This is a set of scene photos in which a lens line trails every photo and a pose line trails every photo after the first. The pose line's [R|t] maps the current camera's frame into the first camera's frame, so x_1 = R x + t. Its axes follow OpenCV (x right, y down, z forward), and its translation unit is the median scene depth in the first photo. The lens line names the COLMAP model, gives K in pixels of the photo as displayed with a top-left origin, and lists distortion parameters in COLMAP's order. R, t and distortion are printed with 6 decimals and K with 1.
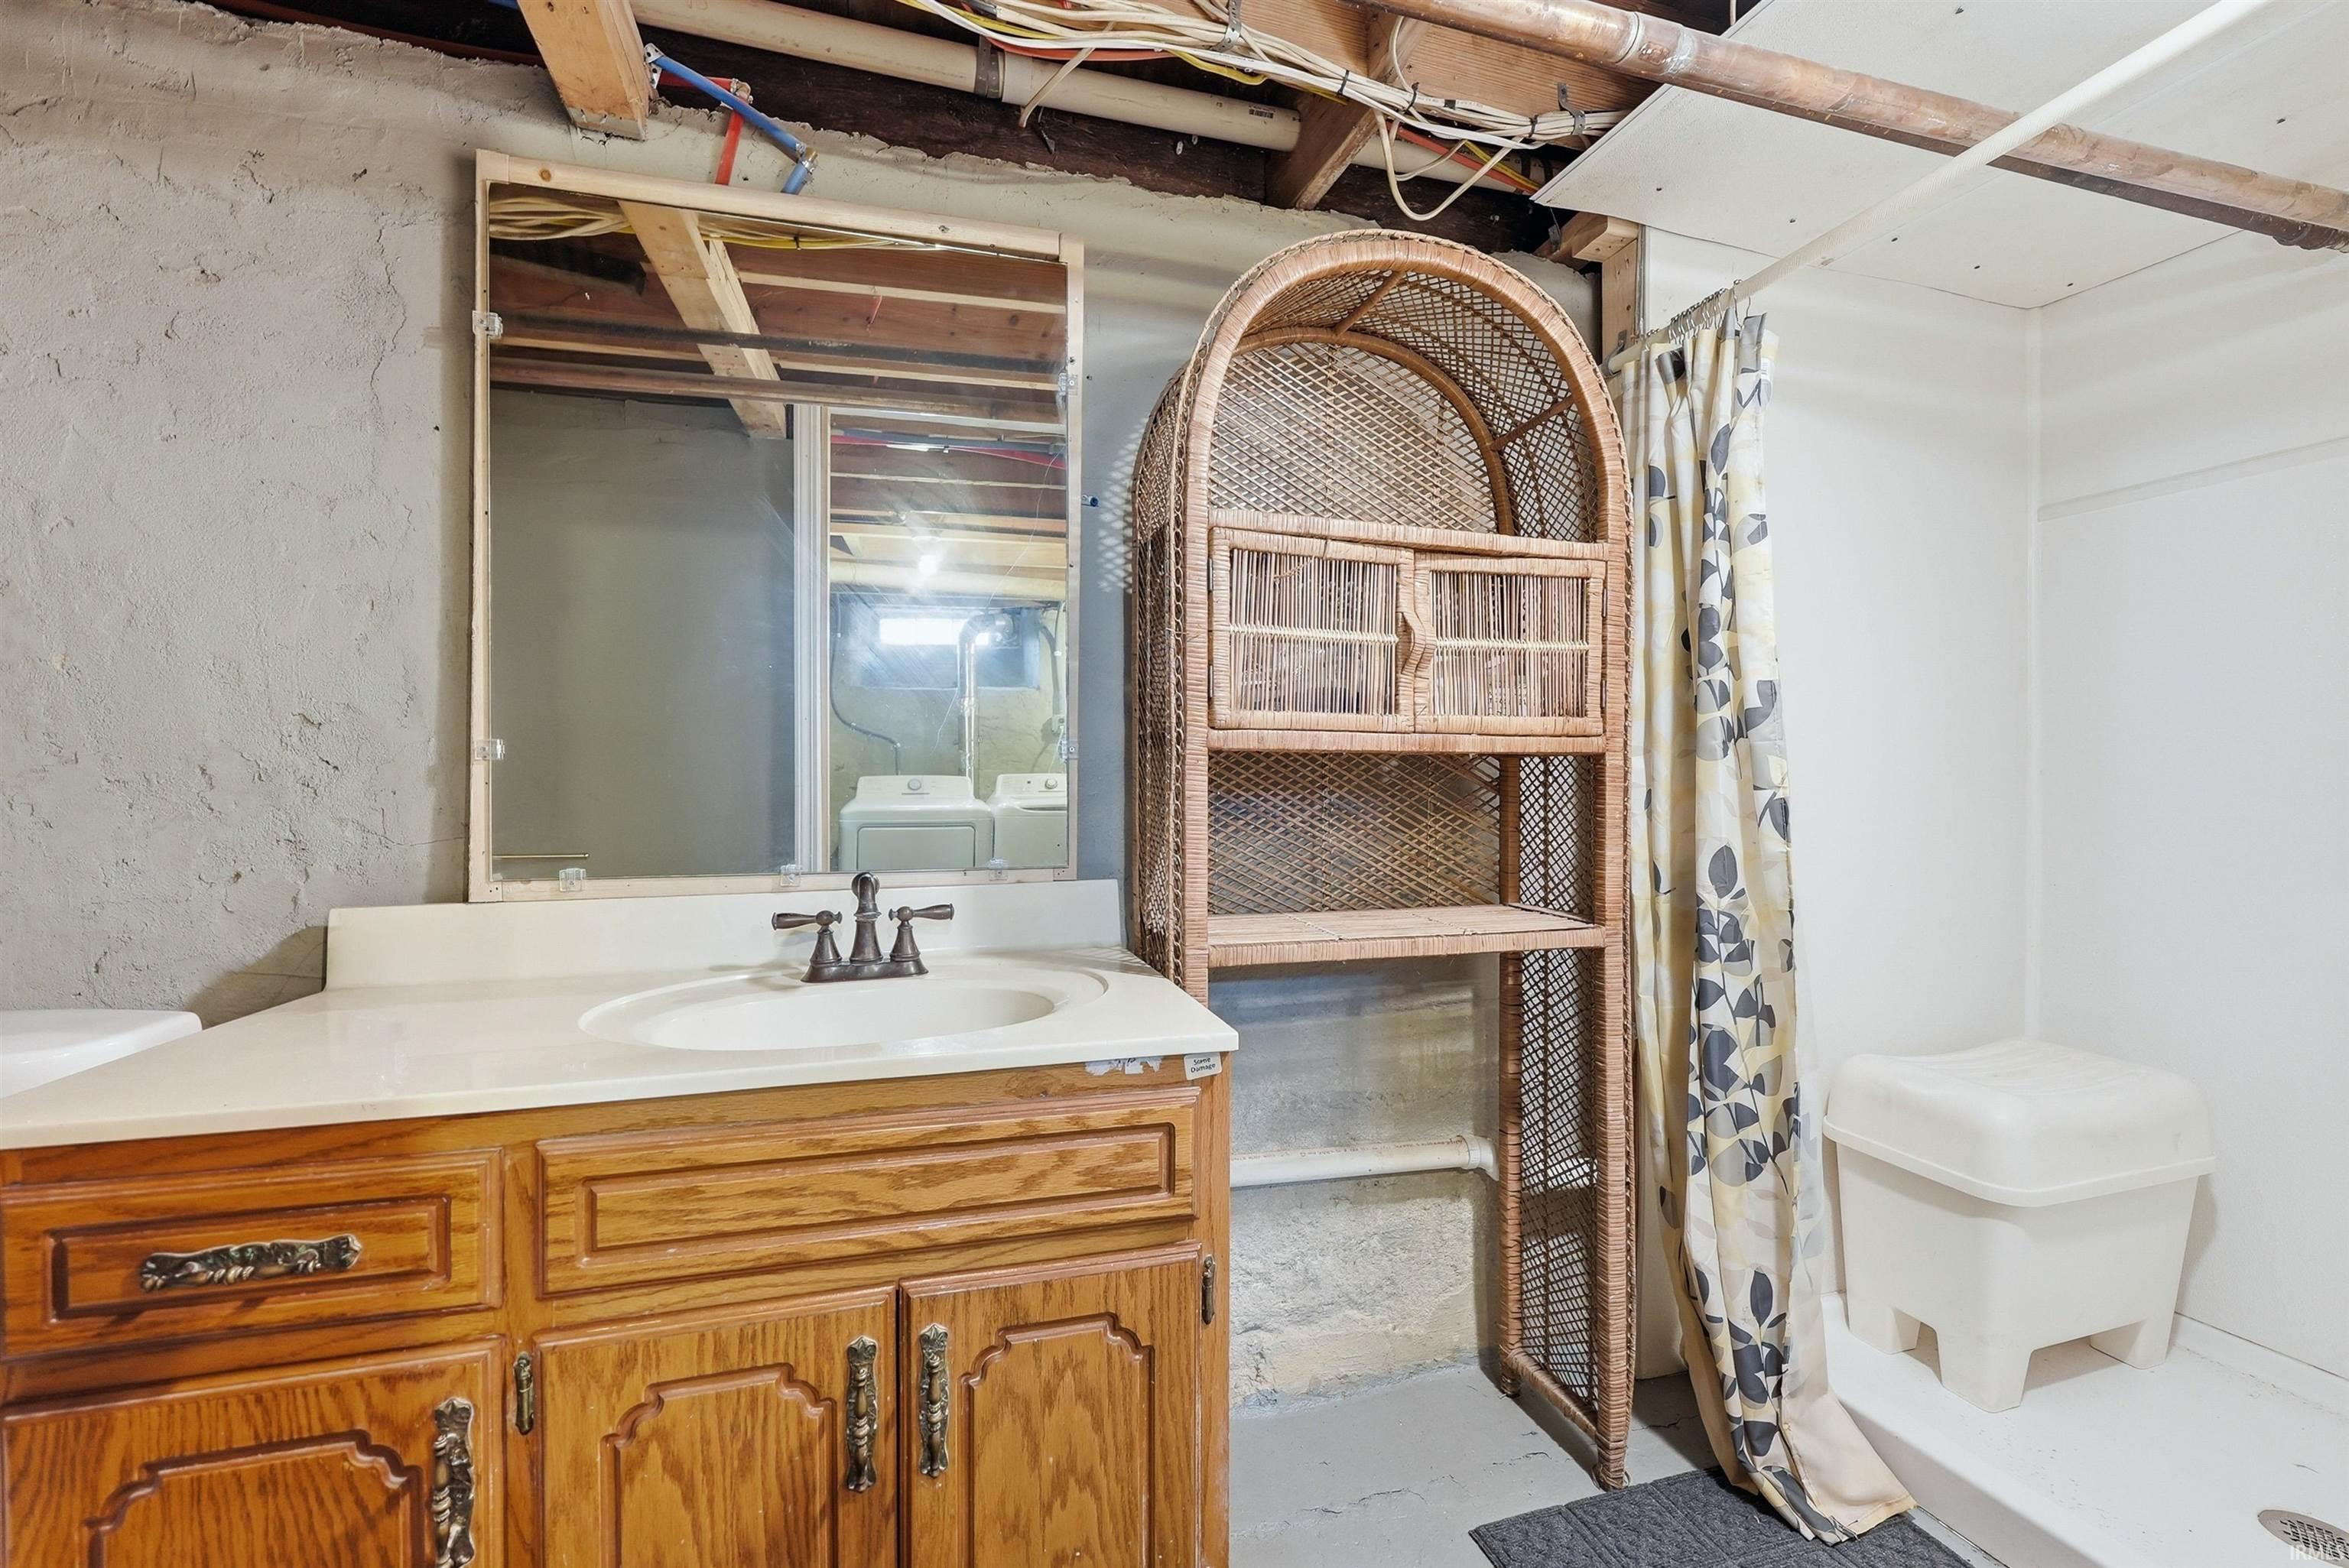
lens RADIAL K [[955.0, 0, 1180.6], [0, 955.0, 785.2], [0, 0, 1]] dist [-0.002995, -0.000148]
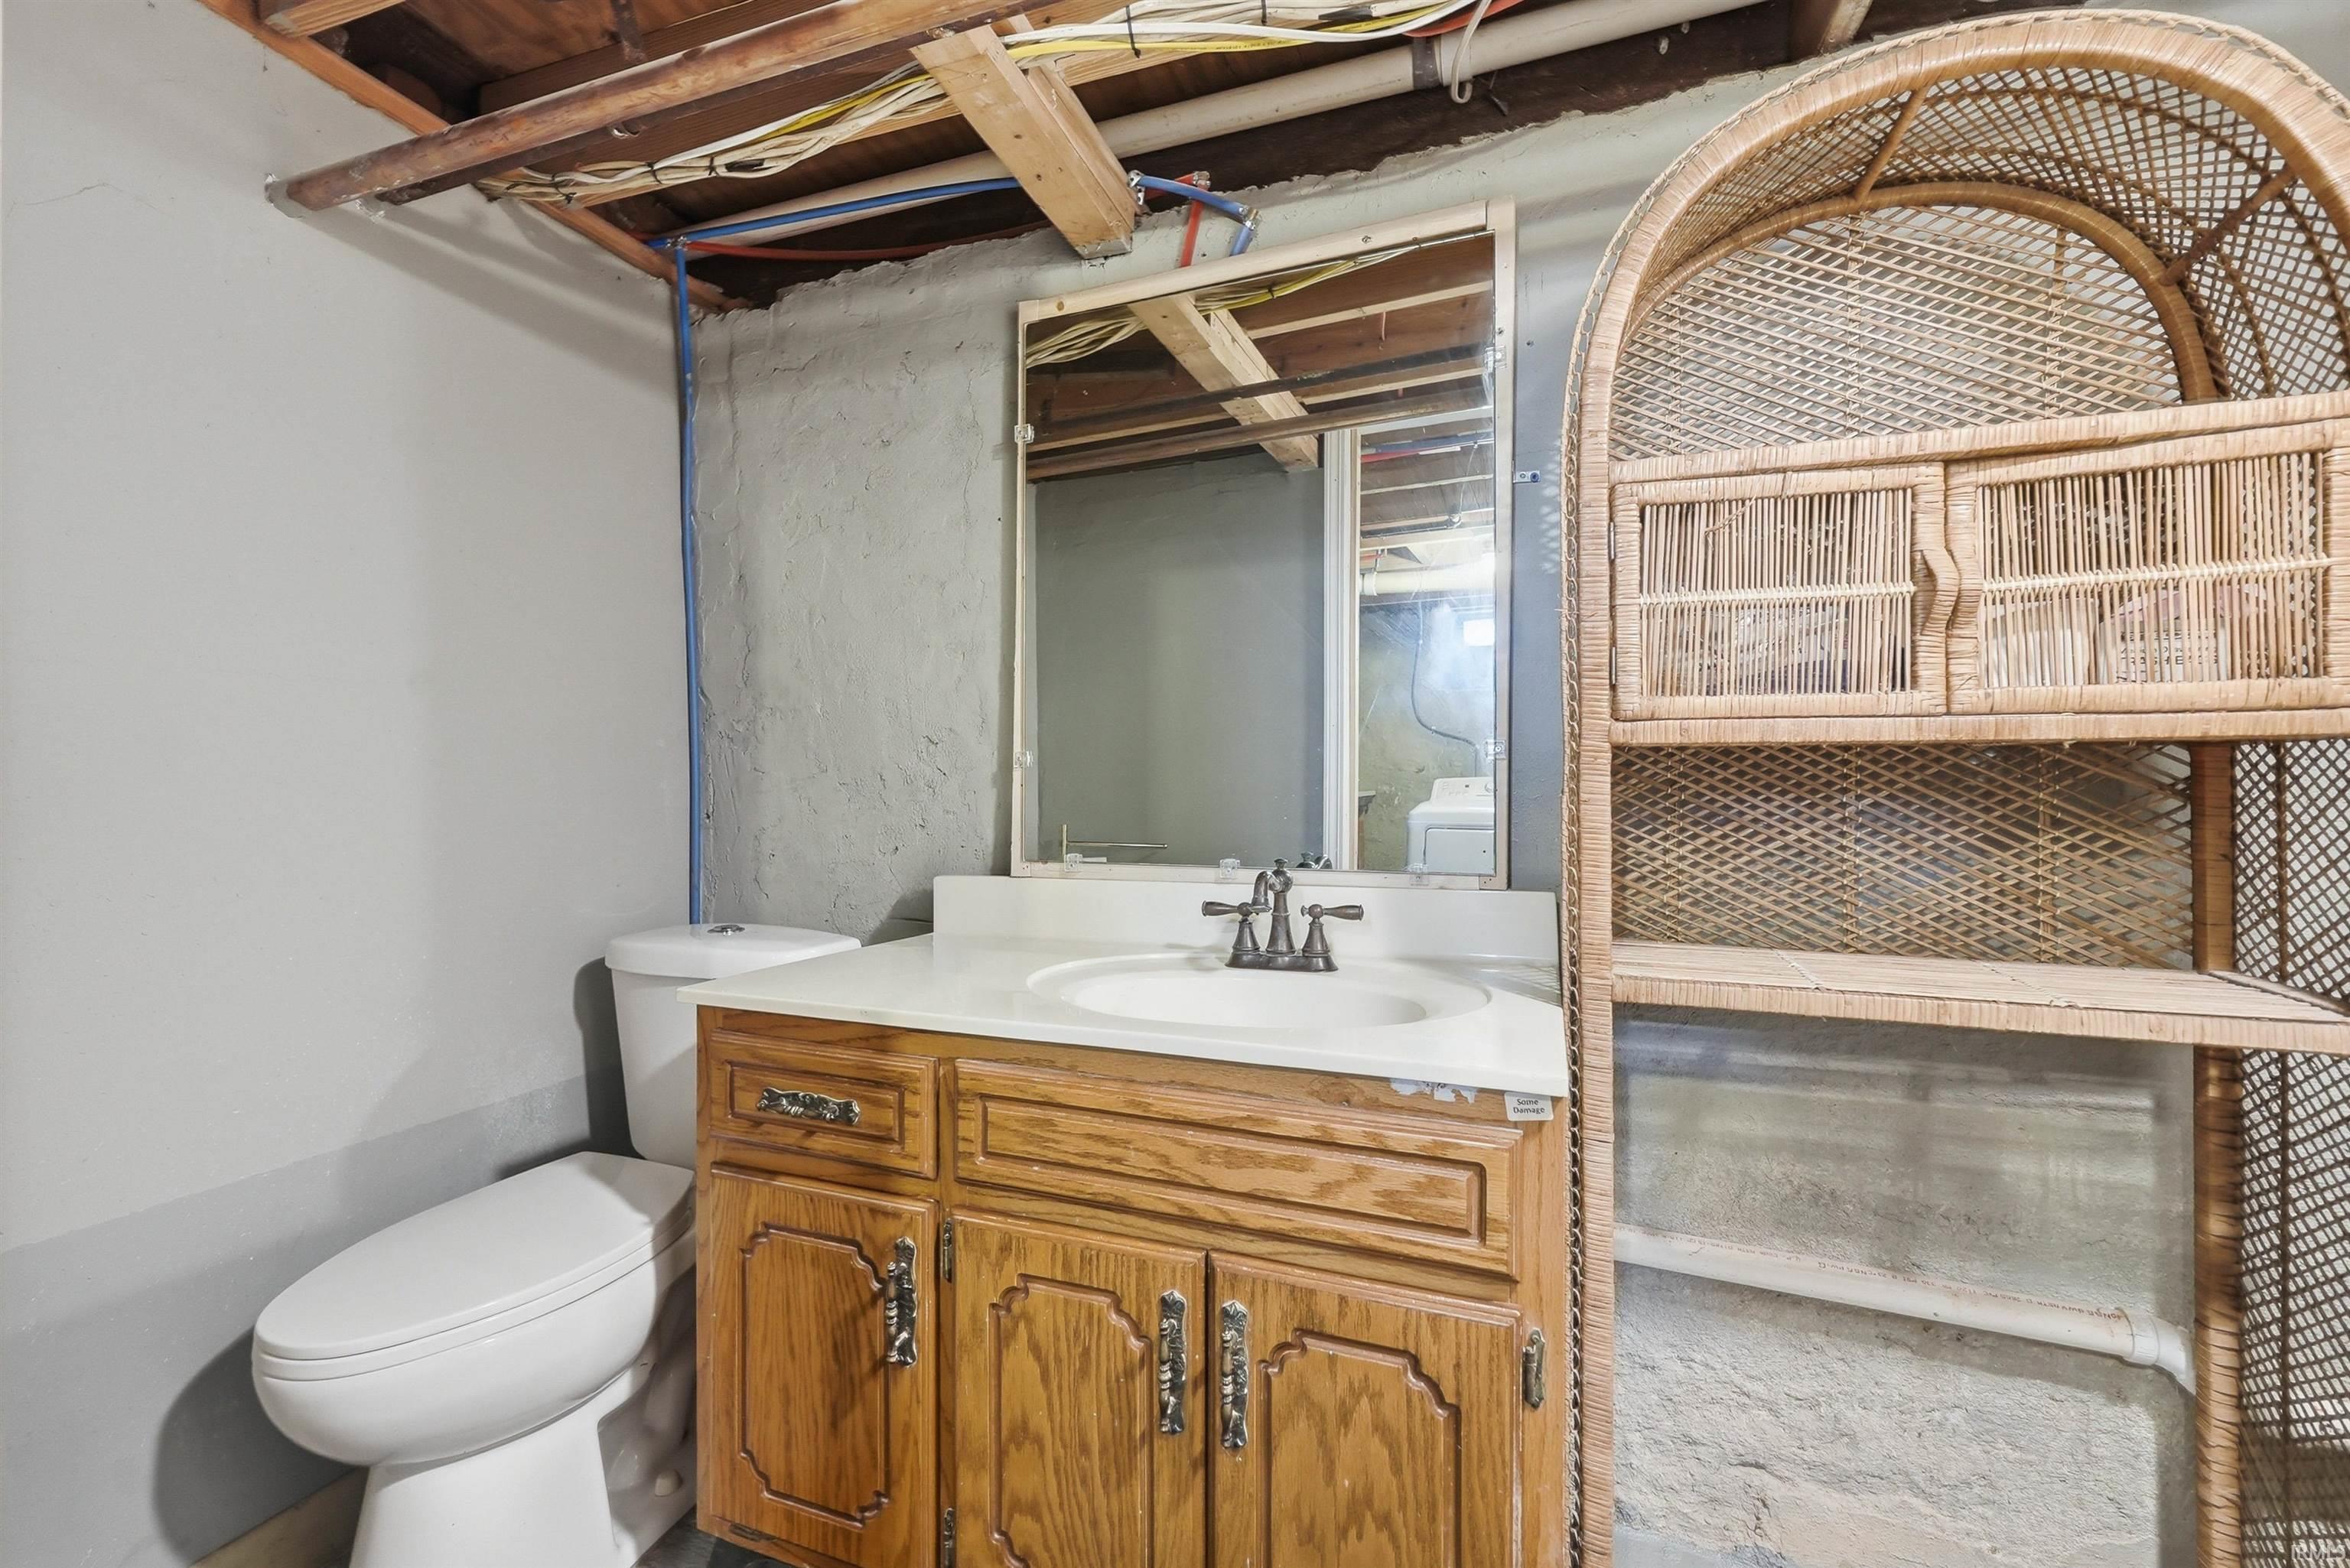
lens RADIAL K [[955.5, 0, 1170.8], [0, 955.5, 776.5], [0, 0, 1]] dist [-0.002995, -0.000148]
pose [[0.801564, -0.005906, -0.597880, 0.208582], [-0.001860, 0.999922, -0.012372, 0.001697], [0.597907, 0.011029, 0.801490, 0.074864]]
